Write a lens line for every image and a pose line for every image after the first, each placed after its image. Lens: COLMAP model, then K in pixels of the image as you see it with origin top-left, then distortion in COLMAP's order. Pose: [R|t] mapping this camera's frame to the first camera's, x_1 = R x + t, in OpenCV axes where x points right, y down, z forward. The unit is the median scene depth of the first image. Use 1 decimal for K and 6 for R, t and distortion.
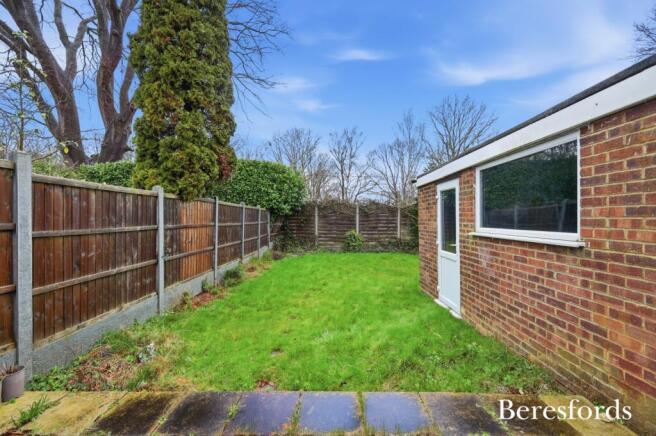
lens RADIAL K [[295.3, 0, 328.0], [0, 295.3, 218.0], [0, 0, 1]] dist [0.004248, 0.000124]
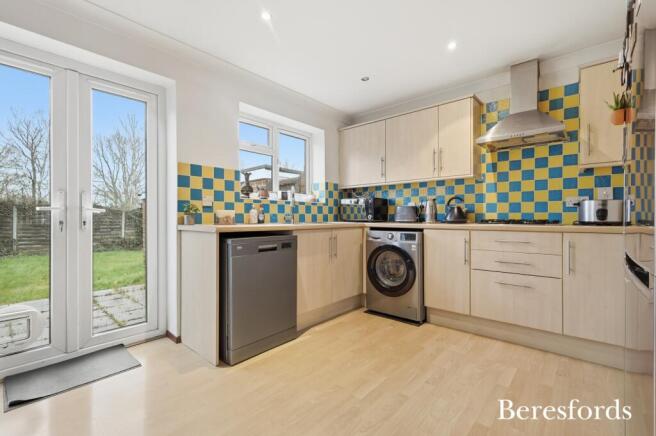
lens RADIAL K [[295.3, 0, 328.0], [0, 295.3, 218.0], [0, 0, 1]] dist [0.004248, 0.000124]
pose [[0.656985, 0.007934, 0.753862, -0.028644], [-0.000590, 0.999950, -0.010009, 0.001046], [-0.753904, 0.006131, 0.656956, -0.096106]]
